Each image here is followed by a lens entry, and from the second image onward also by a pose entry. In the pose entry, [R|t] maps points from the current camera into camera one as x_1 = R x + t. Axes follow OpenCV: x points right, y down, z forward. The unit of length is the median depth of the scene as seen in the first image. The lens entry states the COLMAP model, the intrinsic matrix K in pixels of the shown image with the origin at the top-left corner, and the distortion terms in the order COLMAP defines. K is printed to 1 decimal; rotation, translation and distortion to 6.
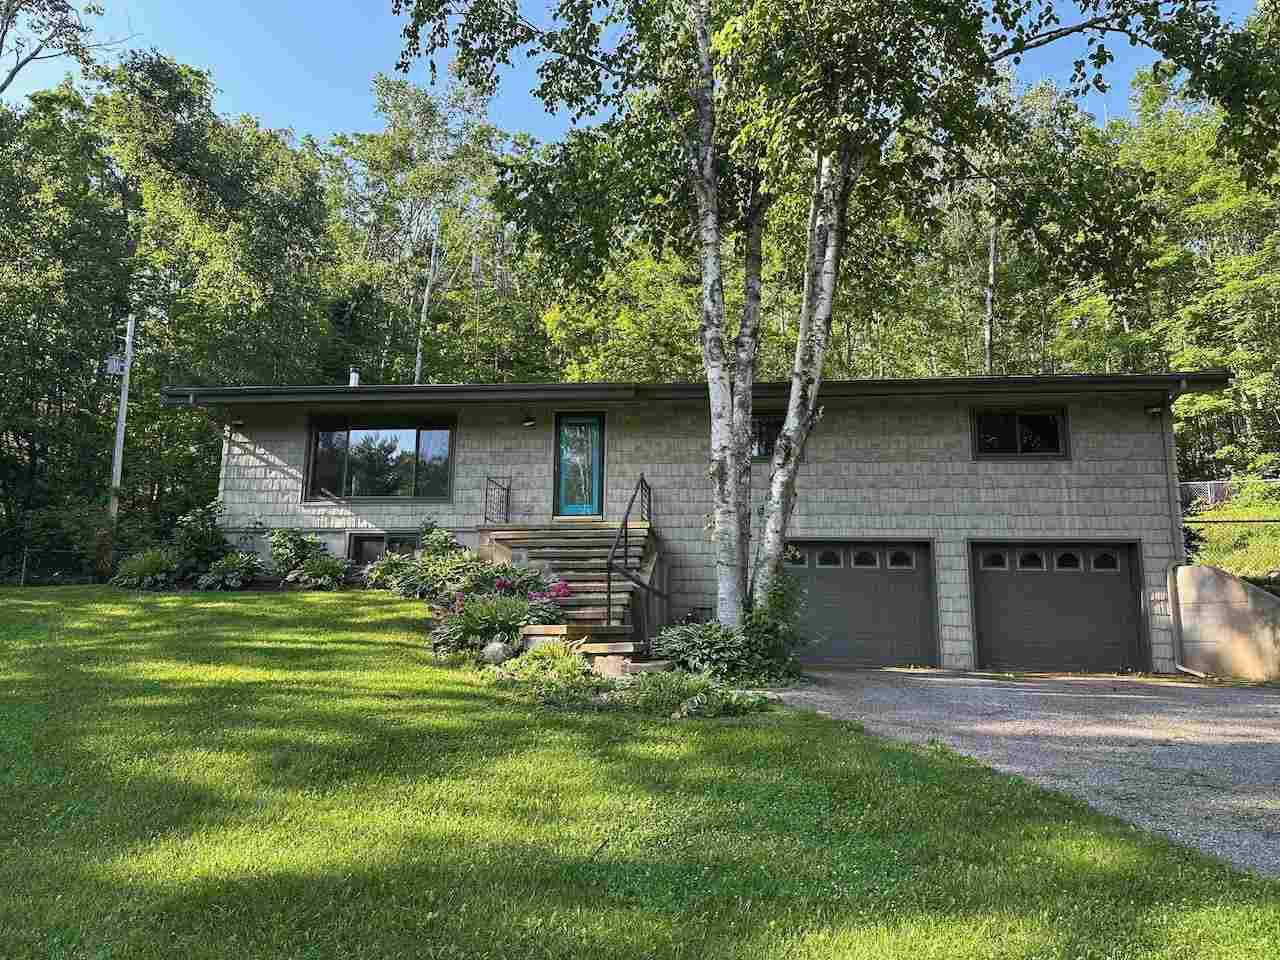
lens RADIAL K [[898.0, 0, 642.8], [0, 898.0, 480.8], [0, 0, 1]] dist [0.001809, -0.000676]
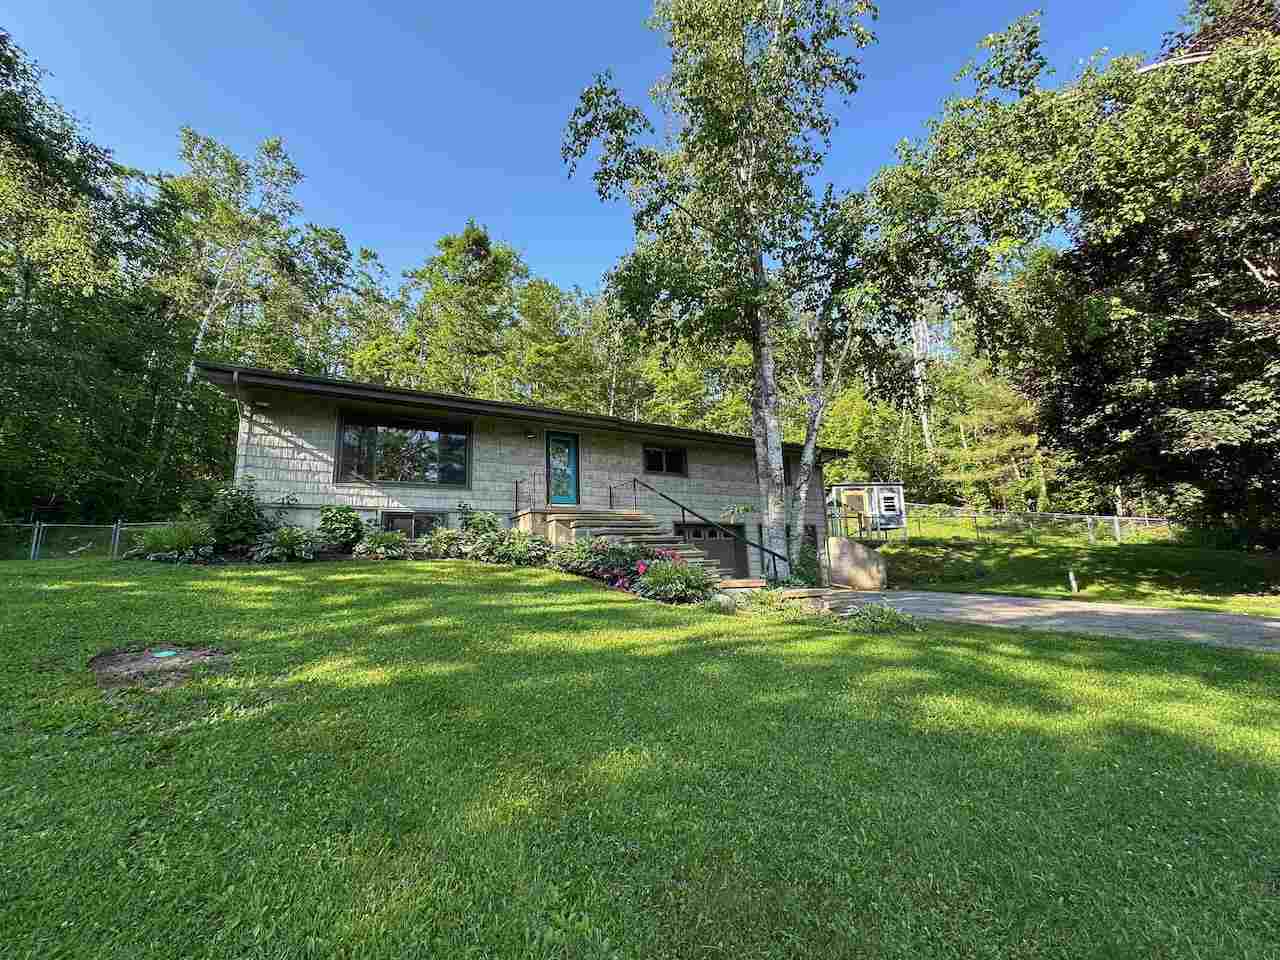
lens RADIAL K [[509.3, 0, 636.0], [0, 509.3, 477.0], [0, 0, 1]] dist [-0.005641, -0.000784]
pose [[0.808642, 0.063831, 0.584828, -0.449366], [-0.066980, 0.997622, -0.016273, 0.001236], [-0.584476, -0.026012, 0.810994, 0.255920]]
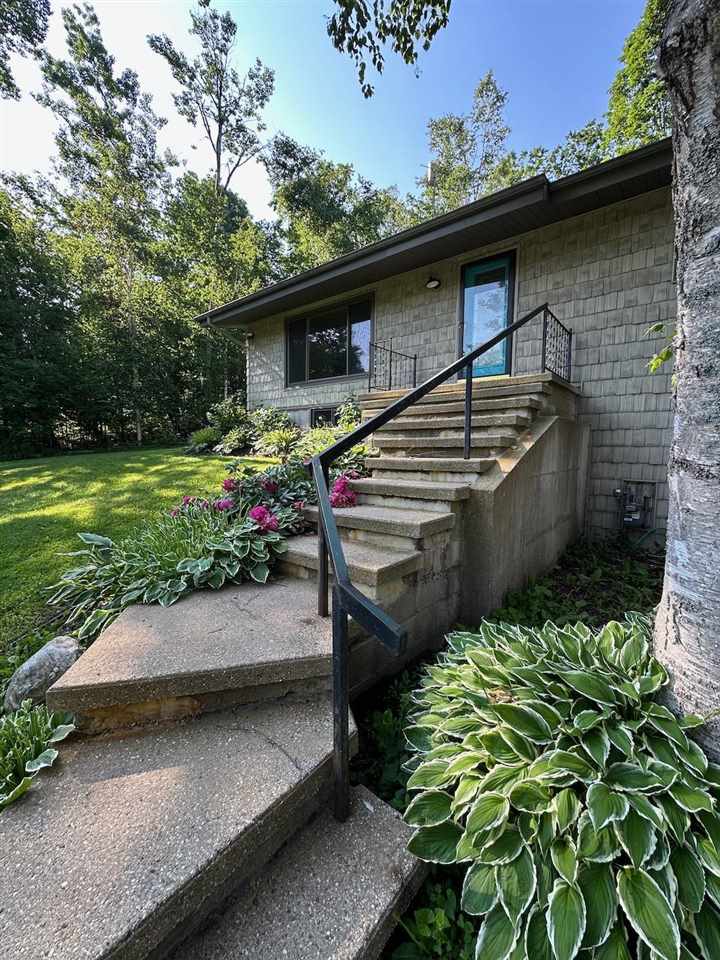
lens RADIAL K [[382.0, 0, 361.8], [0, 382.0, 477.6], [0, 0, 1]] dist [-0.005641, -0.000784]
pose [[0.827804, 0.042925, -0.559373, 0.048645], [0.100657, 0.969525, 0.223359, 0.038036], [0.551914, -0.241203, 0.798256, 0.571702]]
